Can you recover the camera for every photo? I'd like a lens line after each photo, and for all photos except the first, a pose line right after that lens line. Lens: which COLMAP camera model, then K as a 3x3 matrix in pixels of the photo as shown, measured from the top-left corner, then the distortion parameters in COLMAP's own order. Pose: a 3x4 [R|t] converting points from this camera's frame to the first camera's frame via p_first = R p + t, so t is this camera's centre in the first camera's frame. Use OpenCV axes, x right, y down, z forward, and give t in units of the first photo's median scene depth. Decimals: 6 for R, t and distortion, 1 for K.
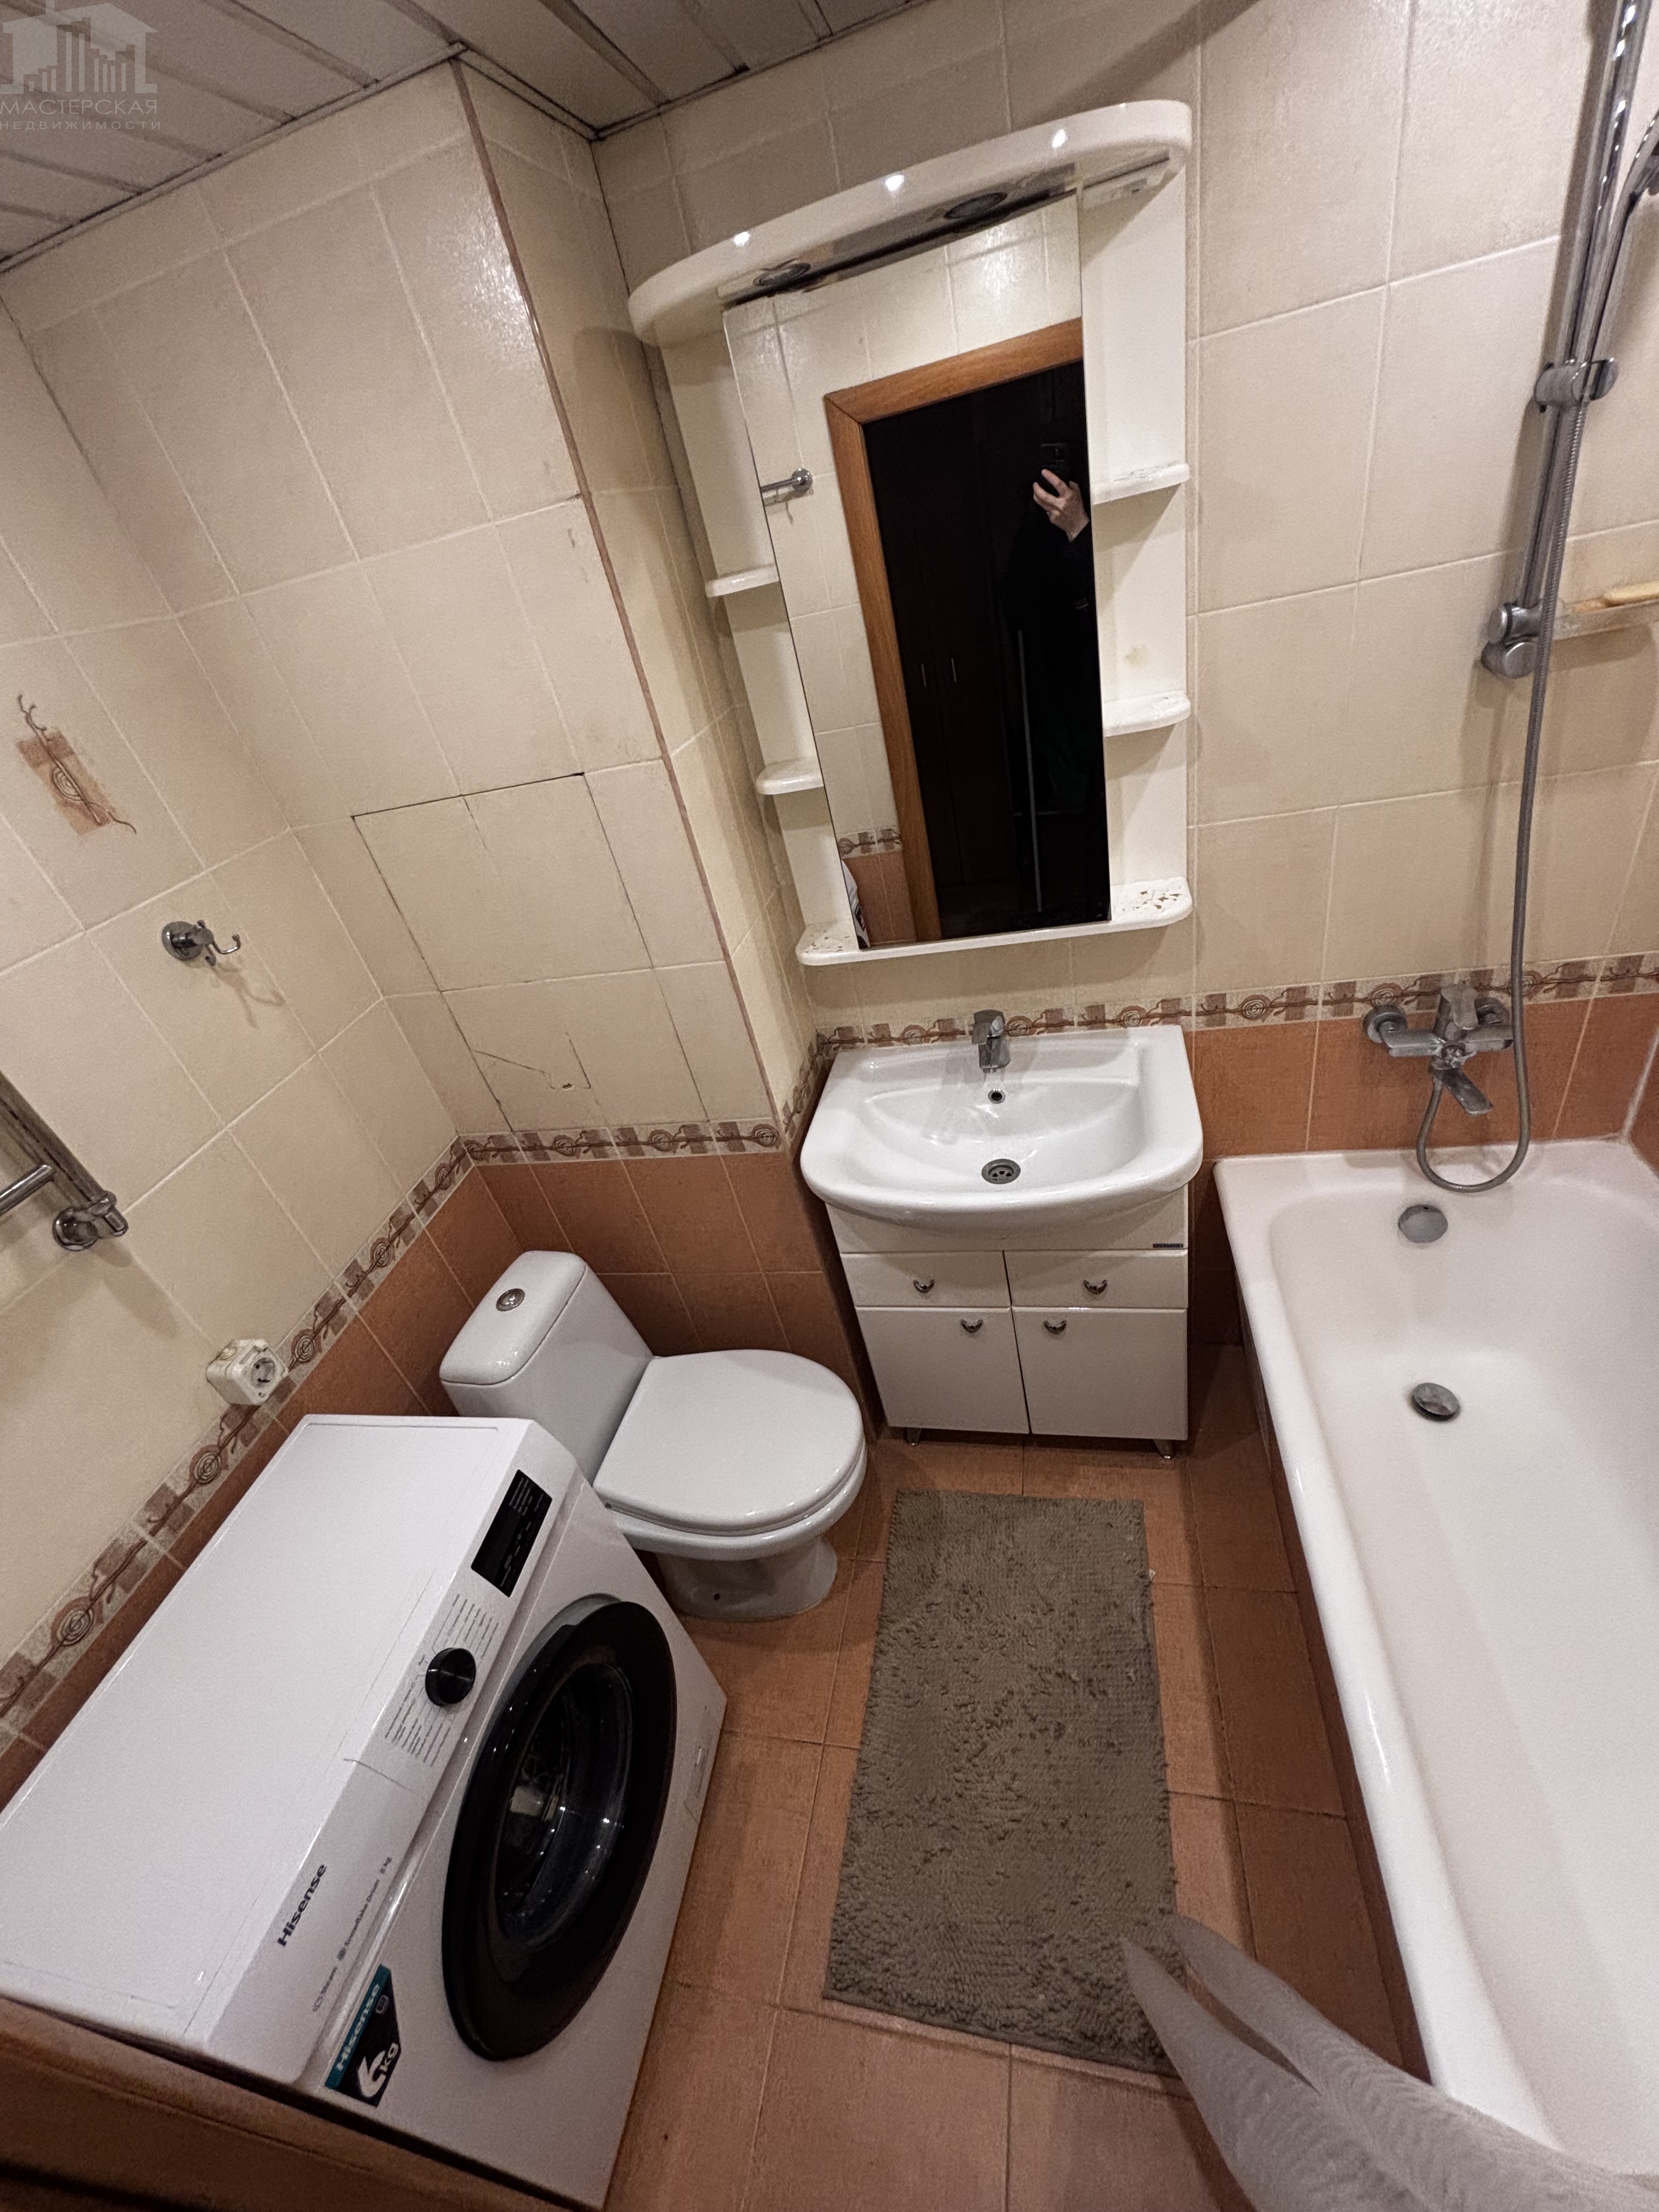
lens RADIAL K [[894.7, 0, 825.9], [0, 894.7, 1108.0], [0, 0, 1]] dist [-0.000767, 0.000682]
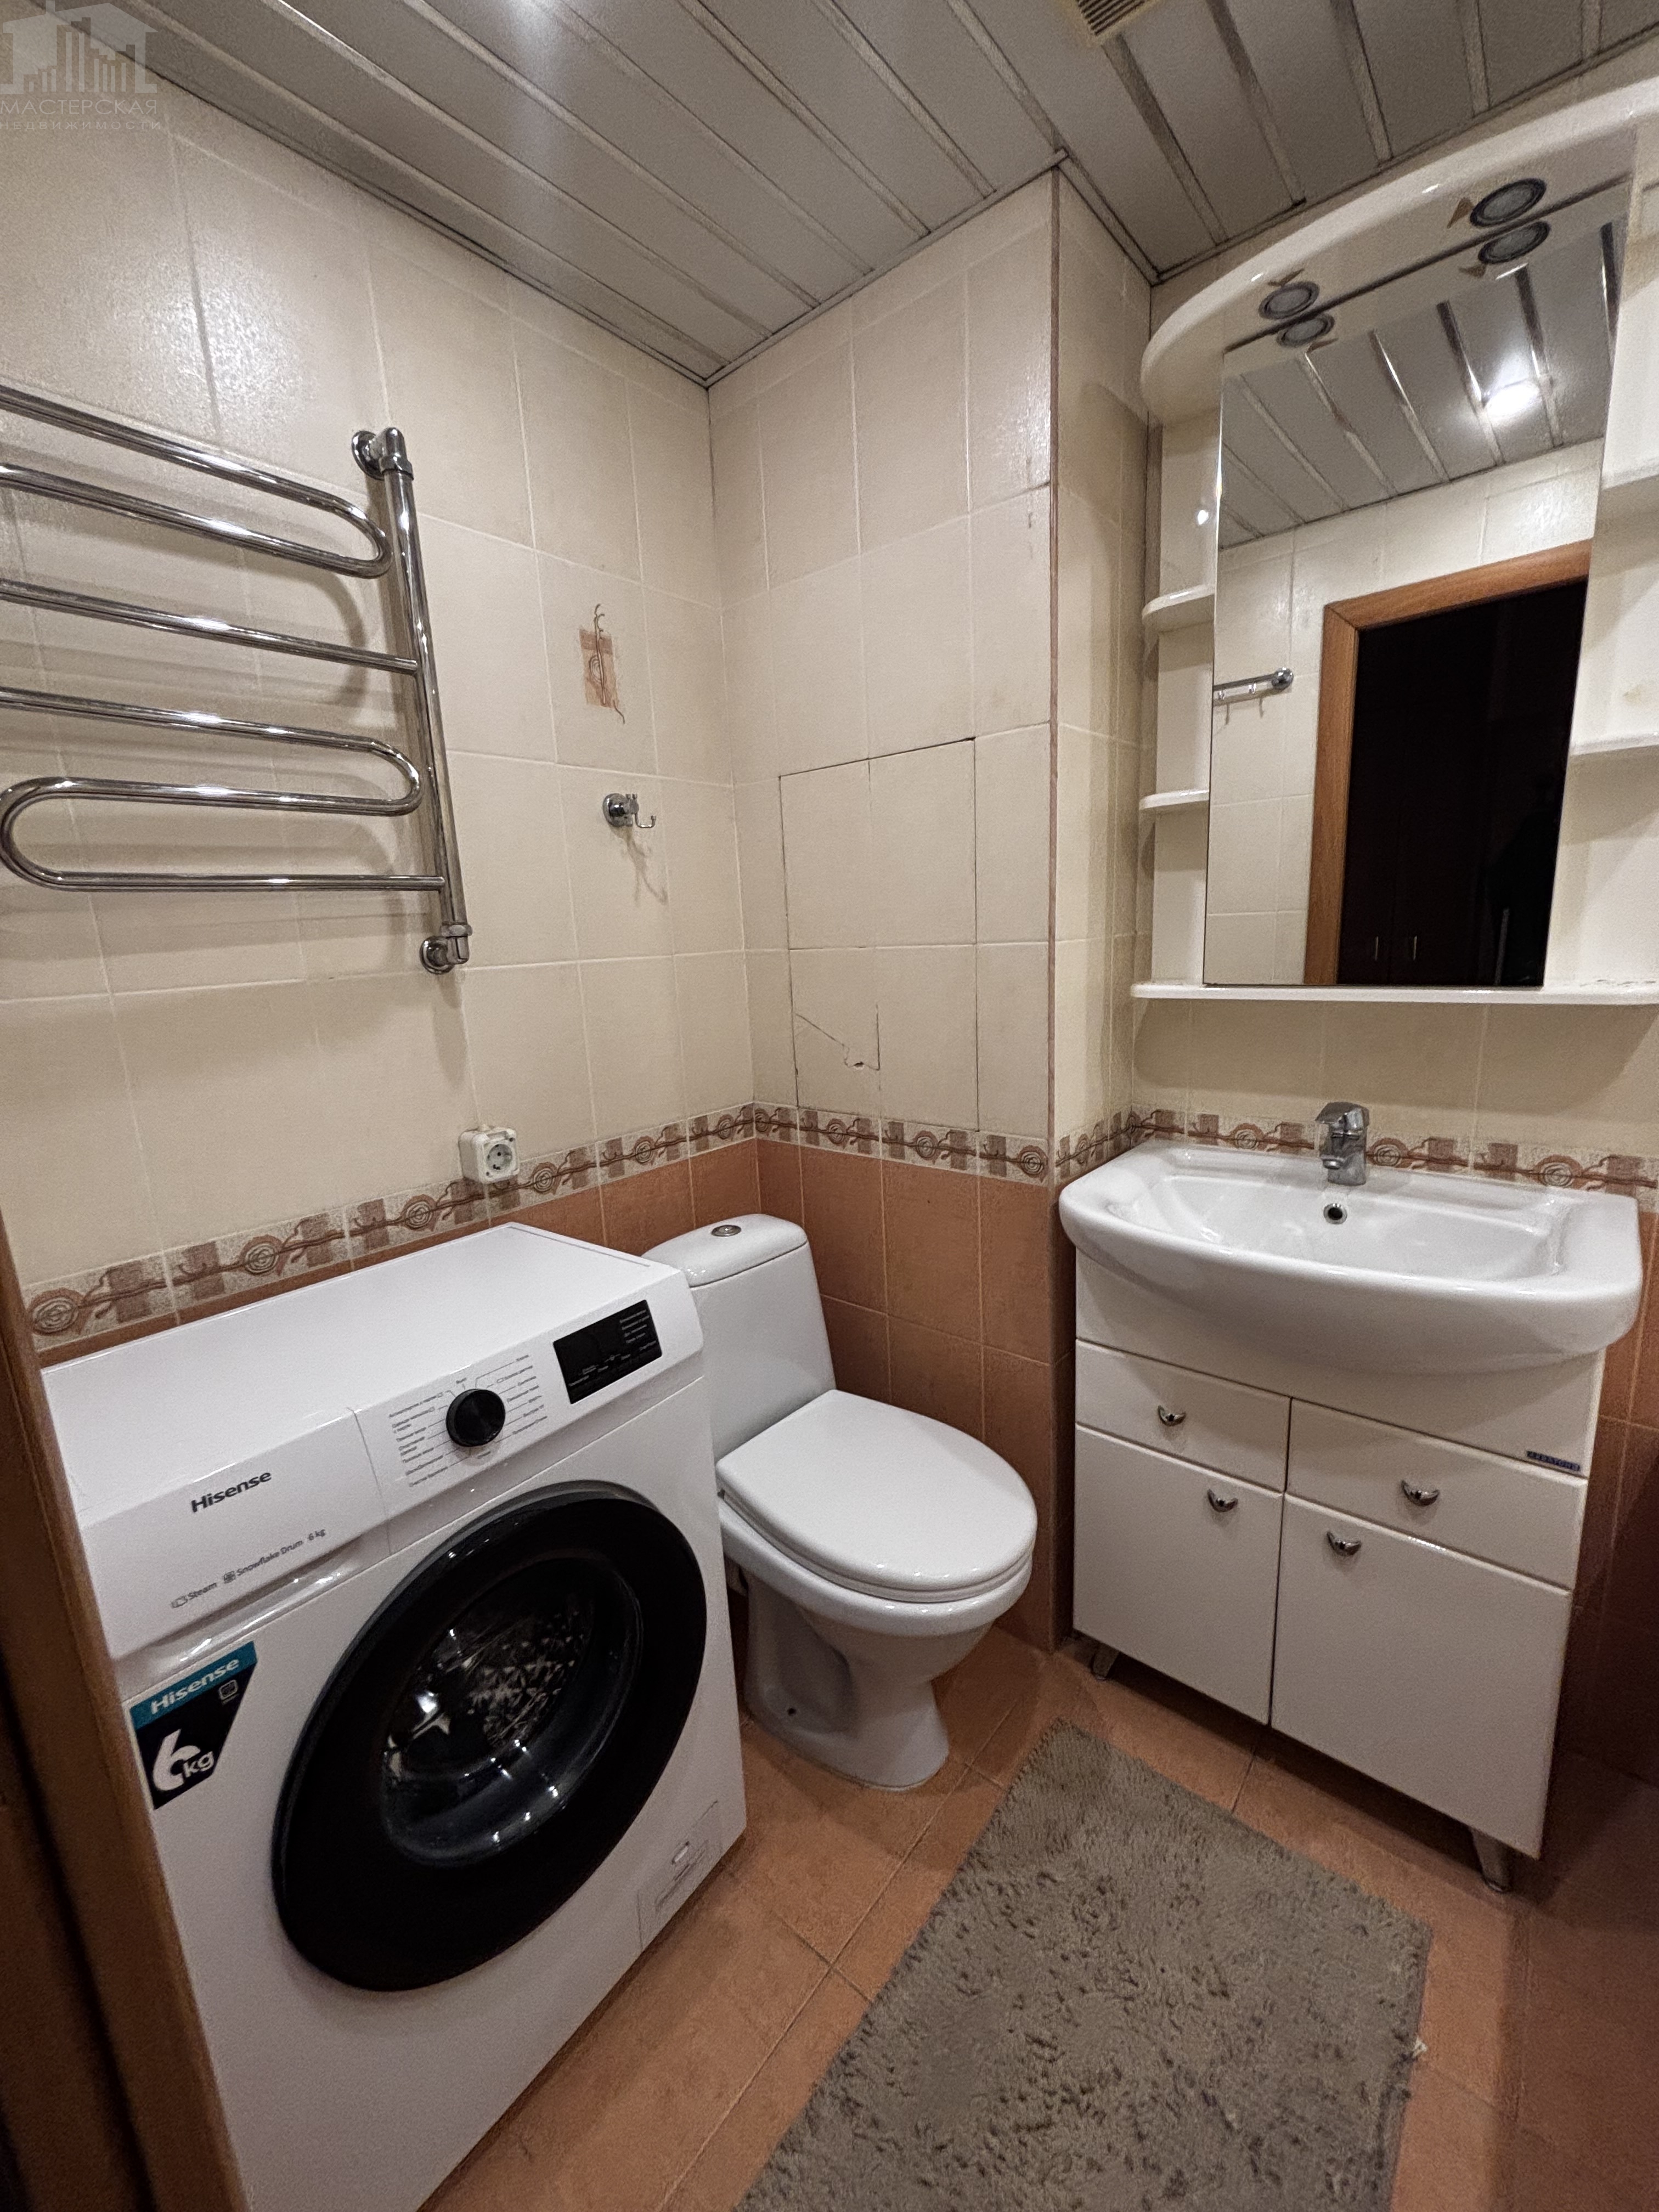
lens RADIAL K [[894.7, 0, 825.9], [0, 894.7, 1108.0], [0, 0, 1]] dist [-0.000767, 0.000682]
pose [[0.867715, 0.264113, -0.421087, 0.123801], [-0.383871, 0.894248, -0.230139, 0.291969], [0.315774, 0.361338, 0.877338, 0.142396]]
